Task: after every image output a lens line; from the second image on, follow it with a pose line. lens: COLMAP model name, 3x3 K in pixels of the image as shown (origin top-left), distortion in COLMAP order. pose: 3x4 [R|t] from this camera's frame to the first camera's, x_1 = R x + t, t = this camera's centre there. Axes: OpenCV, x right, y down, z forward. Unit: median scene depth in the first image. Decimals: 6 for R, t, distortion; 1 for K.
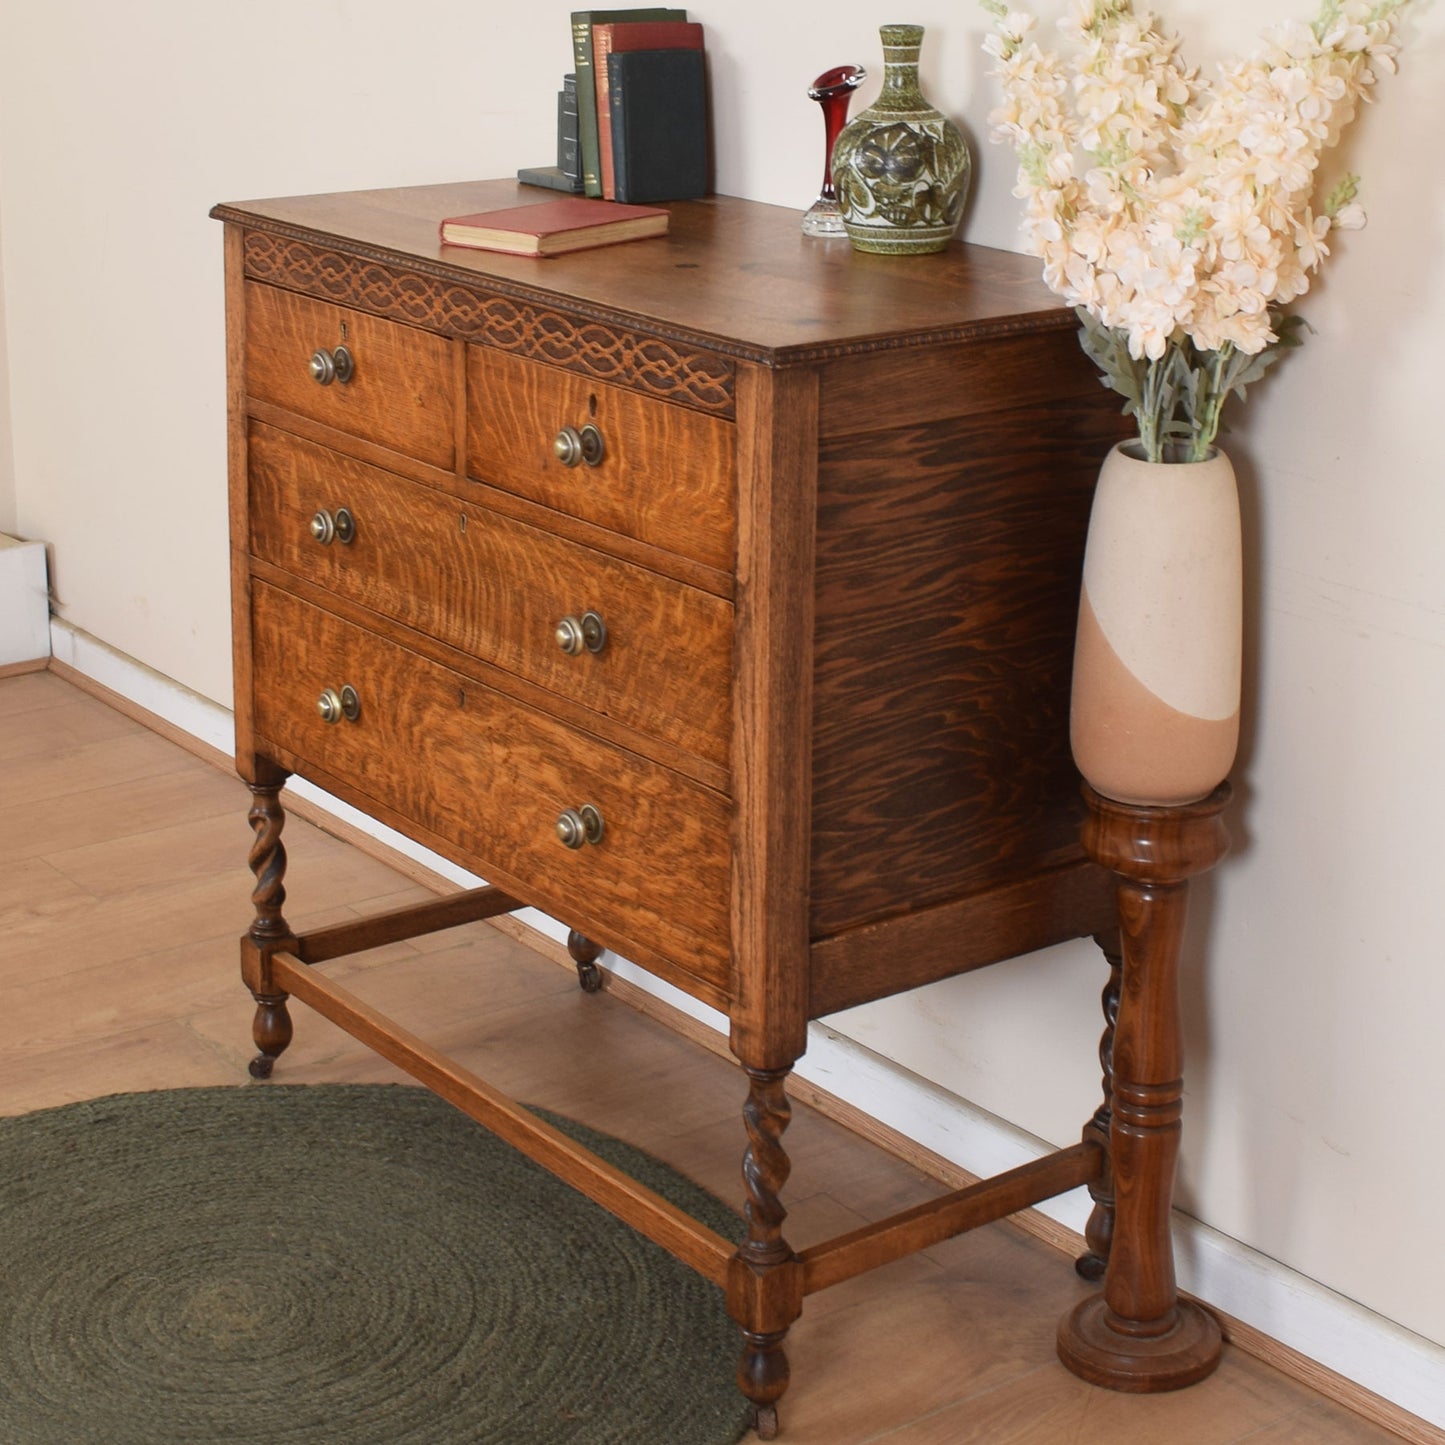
lens RADIAL K [[3098.6, 0, 703.3], [0, 3098.6, 482.8], [0, 0, 1]] dist [-0.088014, -0.047156]
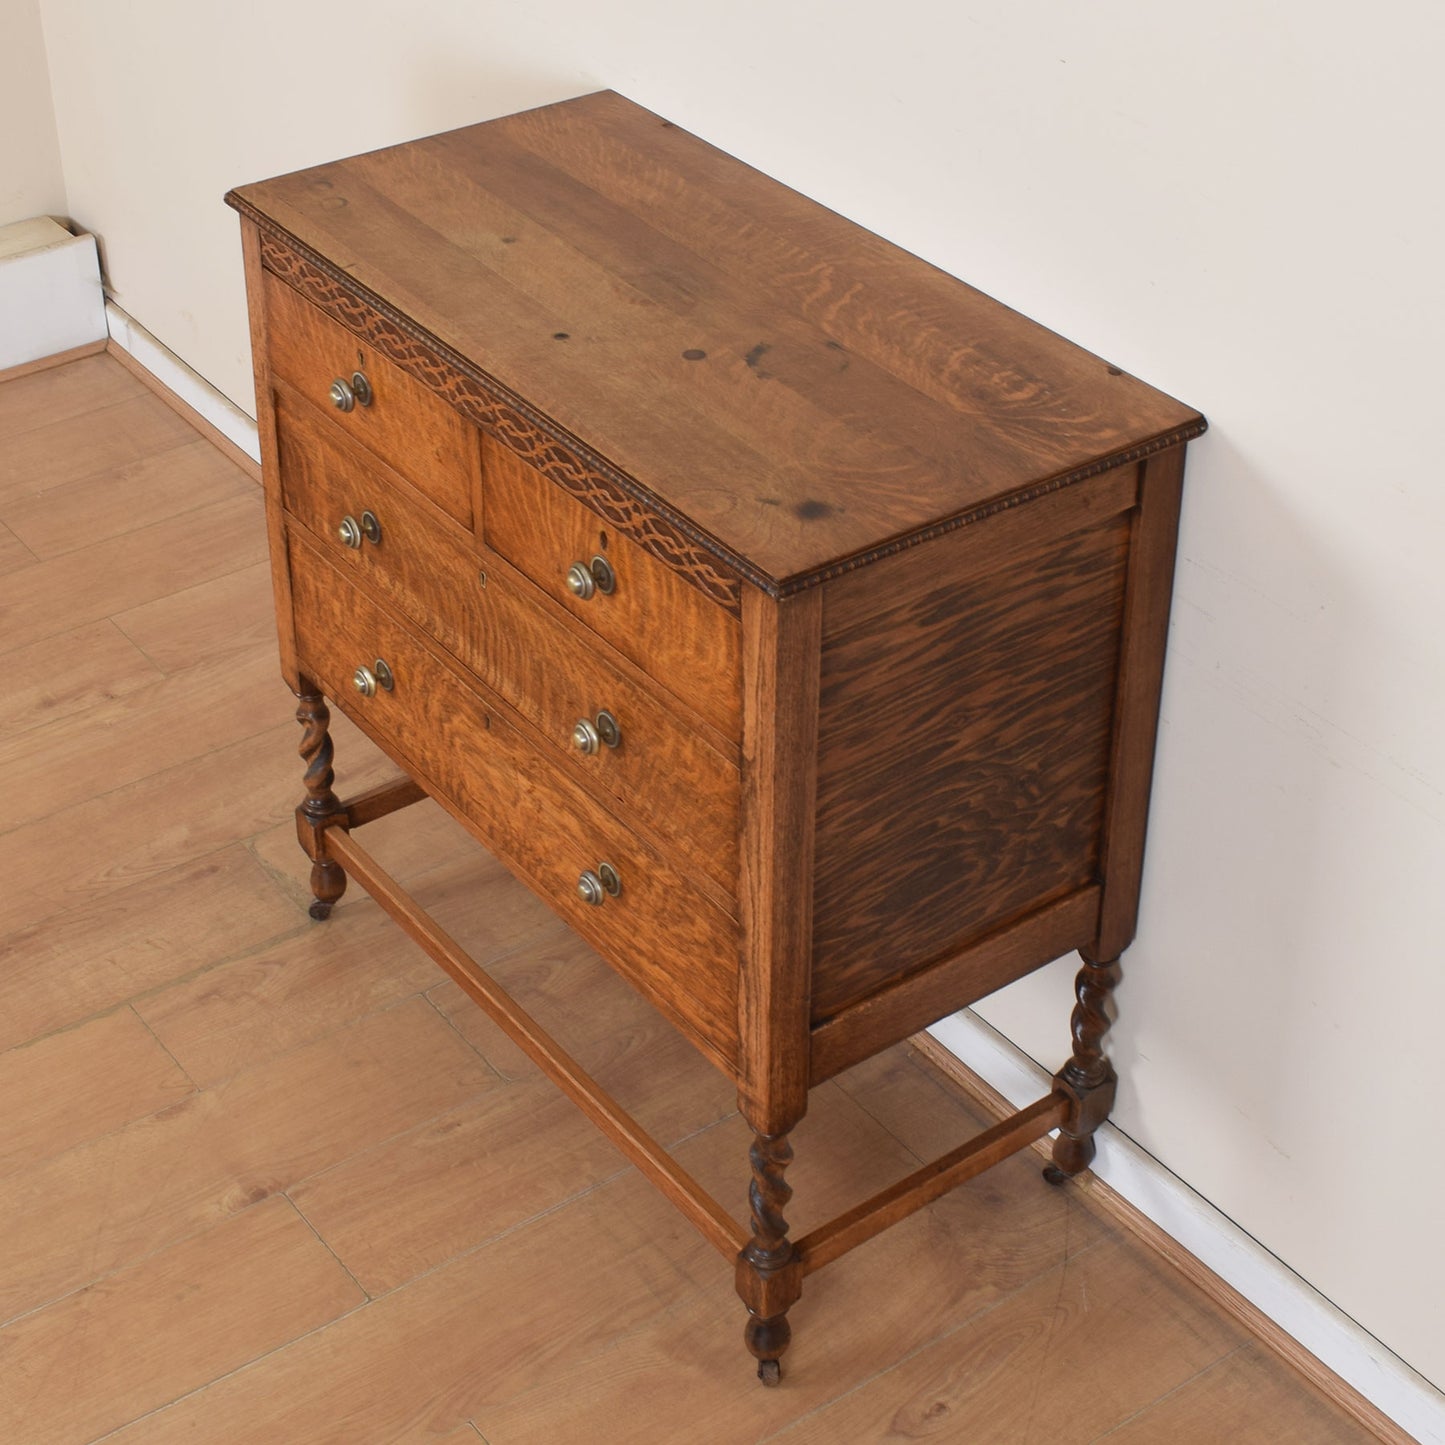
lens RADIAL K [[2756.1, 0, 691.4], [0, 2756.1, 652.4], [0, 0, 1]] dist [-0.087228, -0.073613]
pose [[0.999919, -0.004339, -0.012002, 0.004270], [0.008203, 0.938955, 0.343941, -0.293528], [0.009777, -0.344012, 0.938914, 0.119996]]
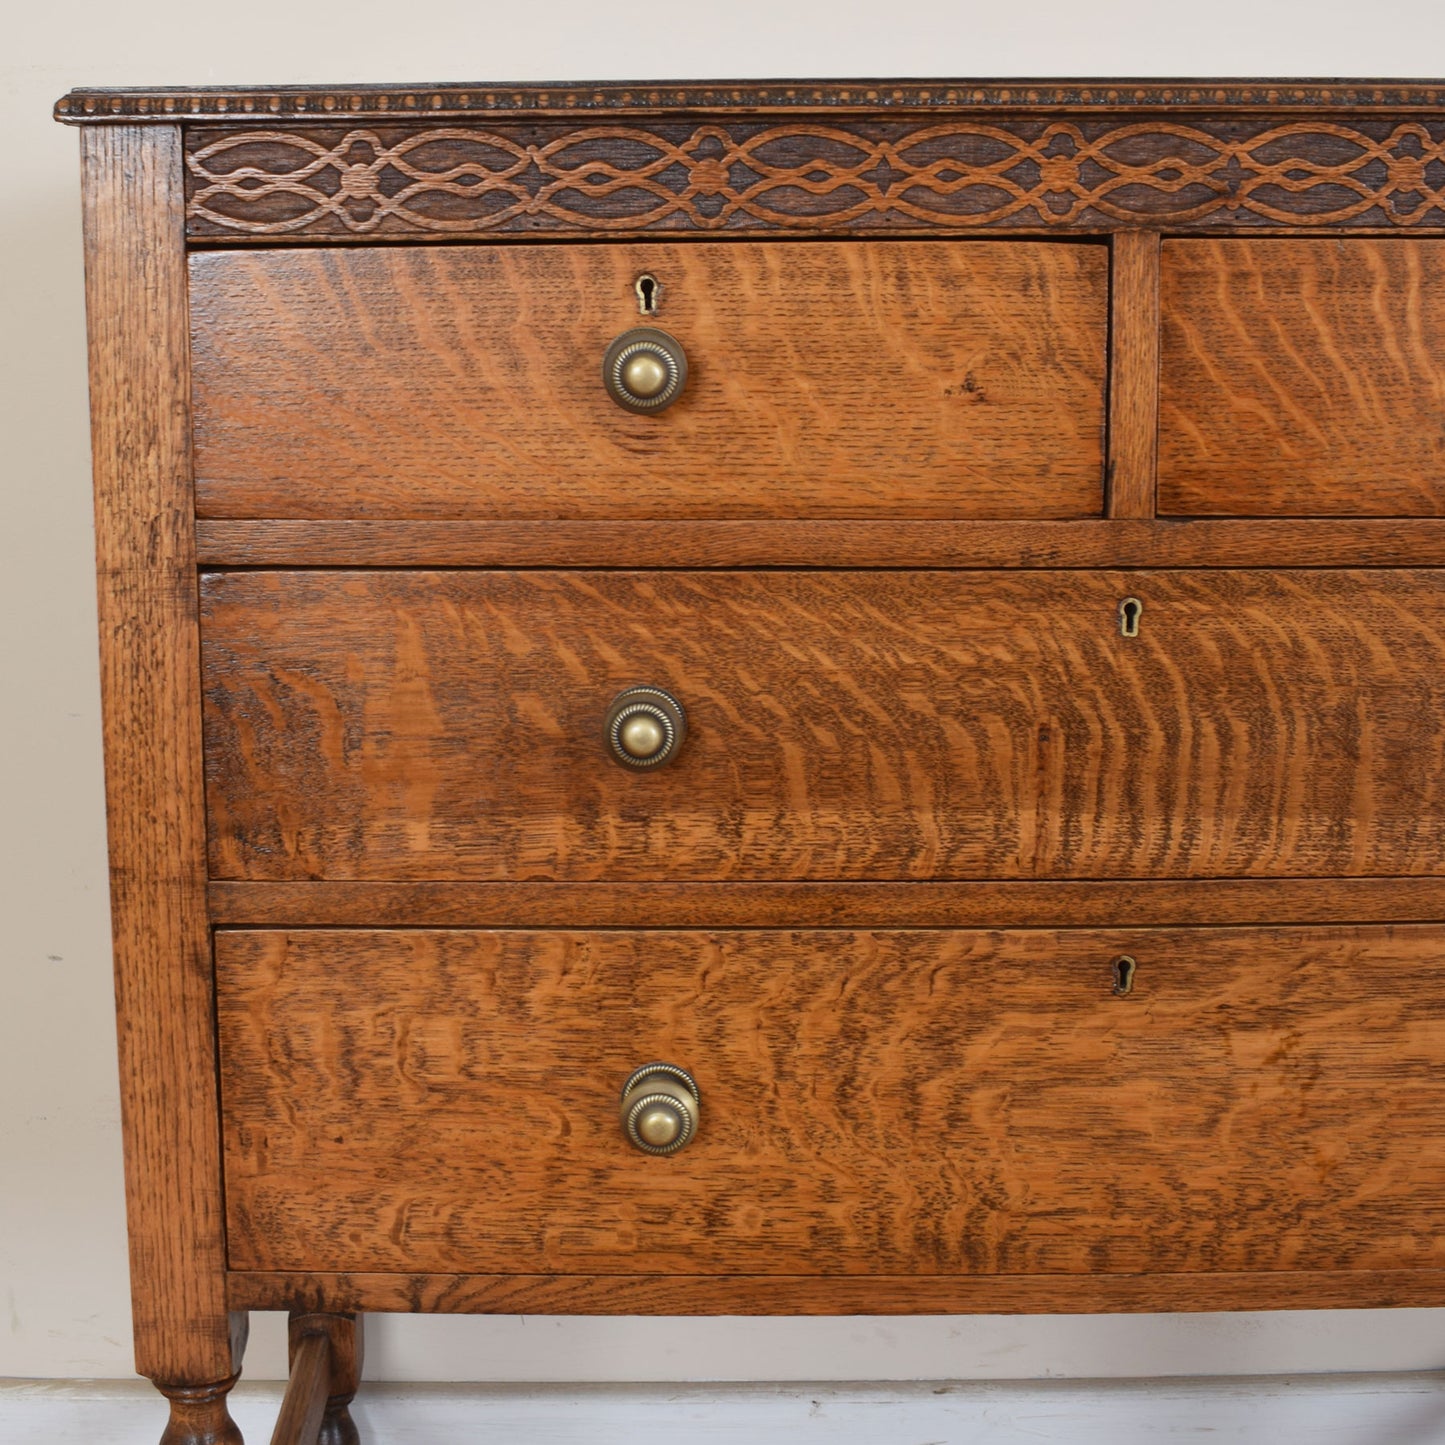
lens RADIAL K [[2182.4, 0, 677.3], [0, 2182.4, 554.7], [0, 0, 1]] dist [-0.089432, -0.009354]
pose [[0.591486, -0.123157, 0.796854, -0.407828], [0.197362, 0.980318, 0.005015, -0.013104], [-0.781788, 0.154303, 0.604151, 0.874500]]
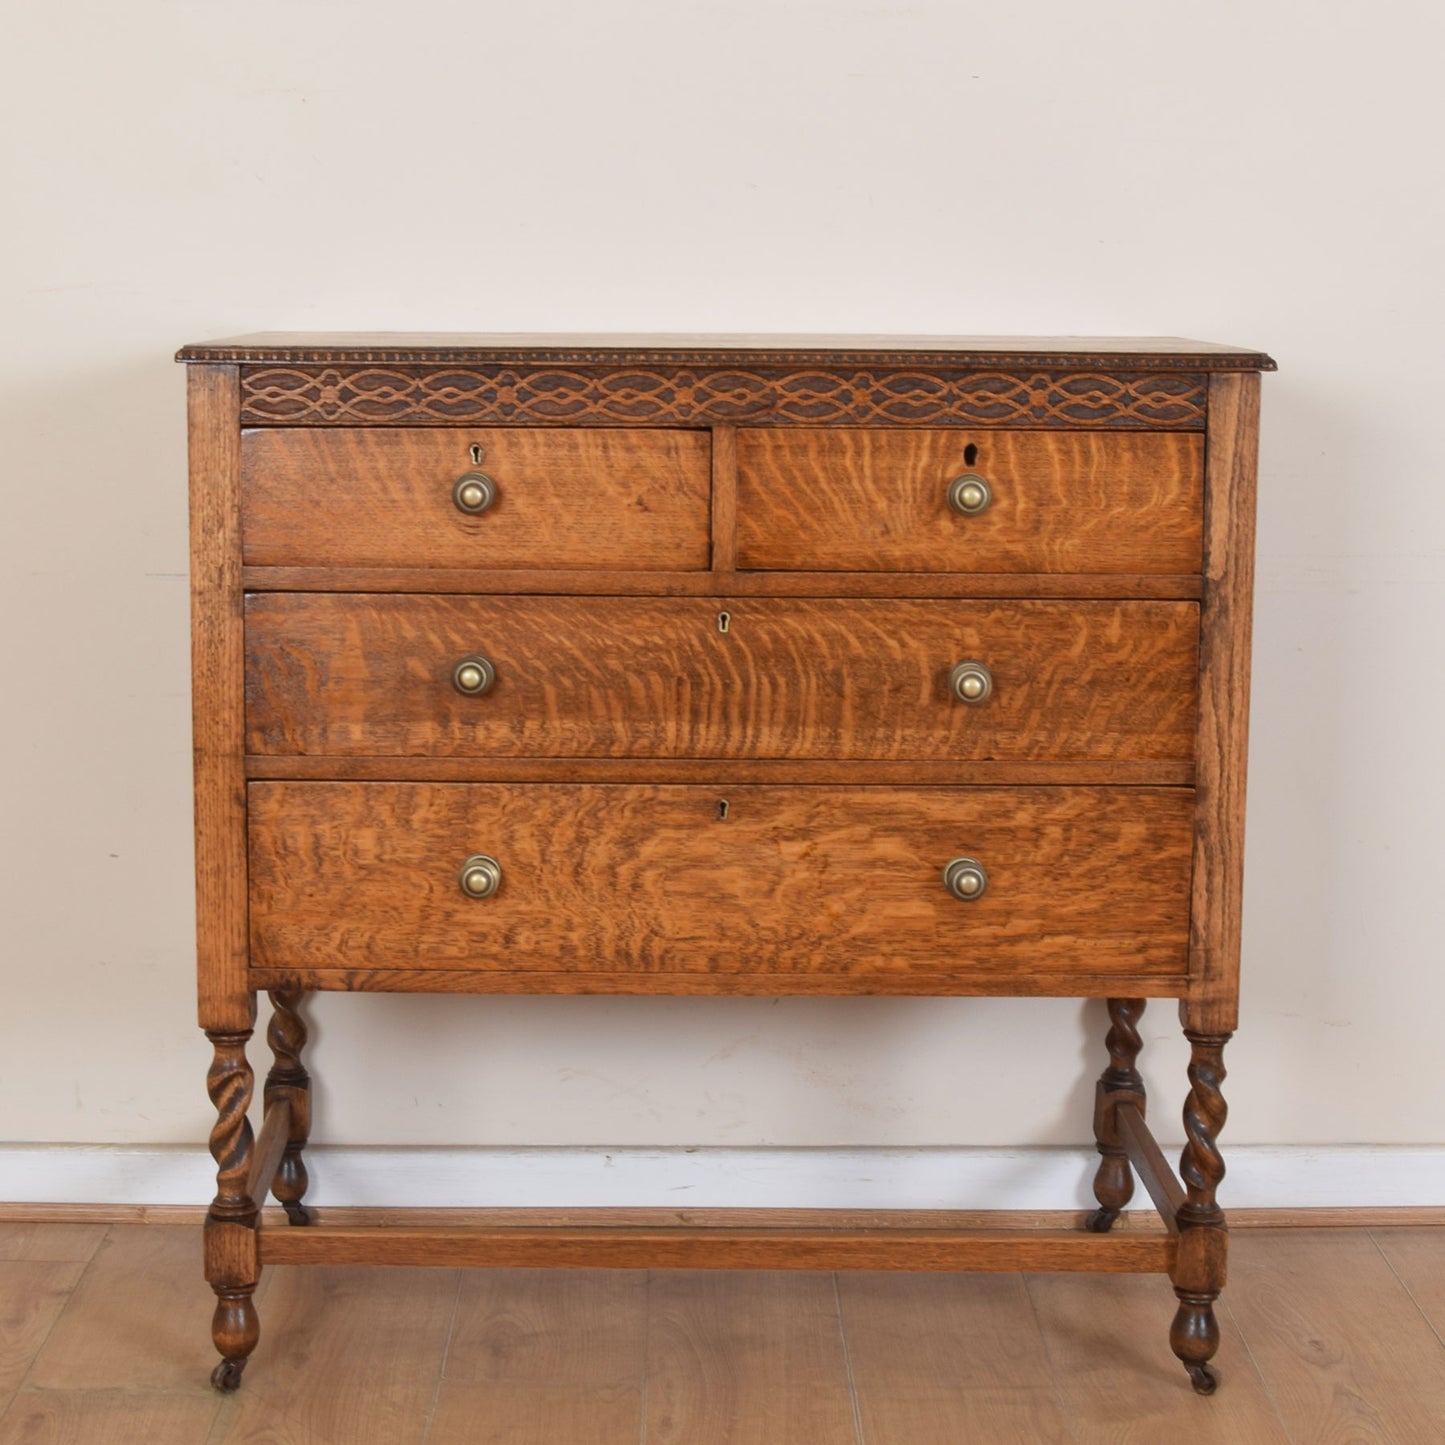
lens RADIAL K [[2834.5, 0, 717.1], [0, 2834.5, 678.9], [0, 0, 1]] dist [-0.078643, -0.110173]
pose [[0.572725, -0.123493, 0.810392, -0.818020], [0.185890, 0.982400, 0.018331, 0.014348], [-0.798393, 0.140145, 0.585601, 0.507382]]
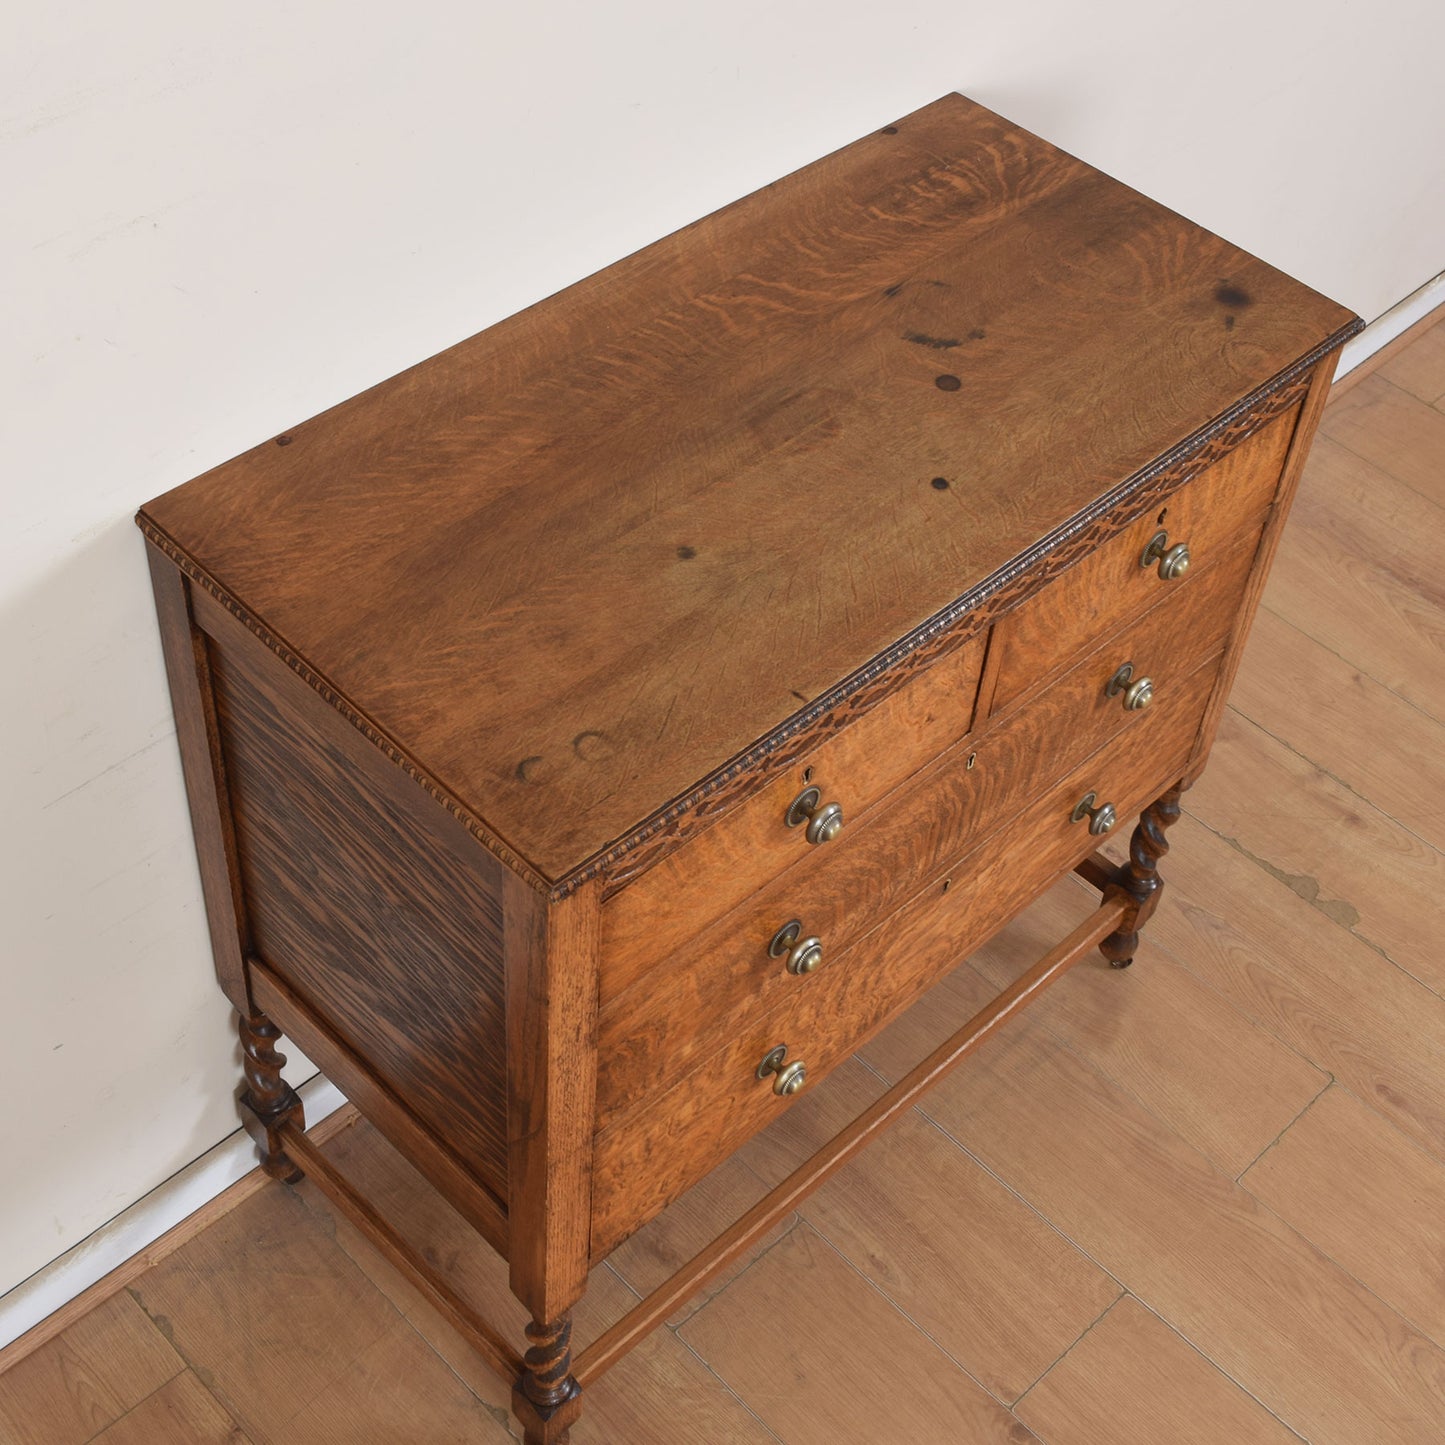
lens RADIAL K [[2148.4, 0, 706.6], [0, 2148.4, 603.2], [0, 0, 1]] dist [-0.080710, -0.022231]
pose [[-0.147603, -0.703069, 0.695634, -0.487664], [0.167679, 0.675368, 0.718166, -0.499724], [-0.974729, 0.222646, 0.018204, 1.089577]]
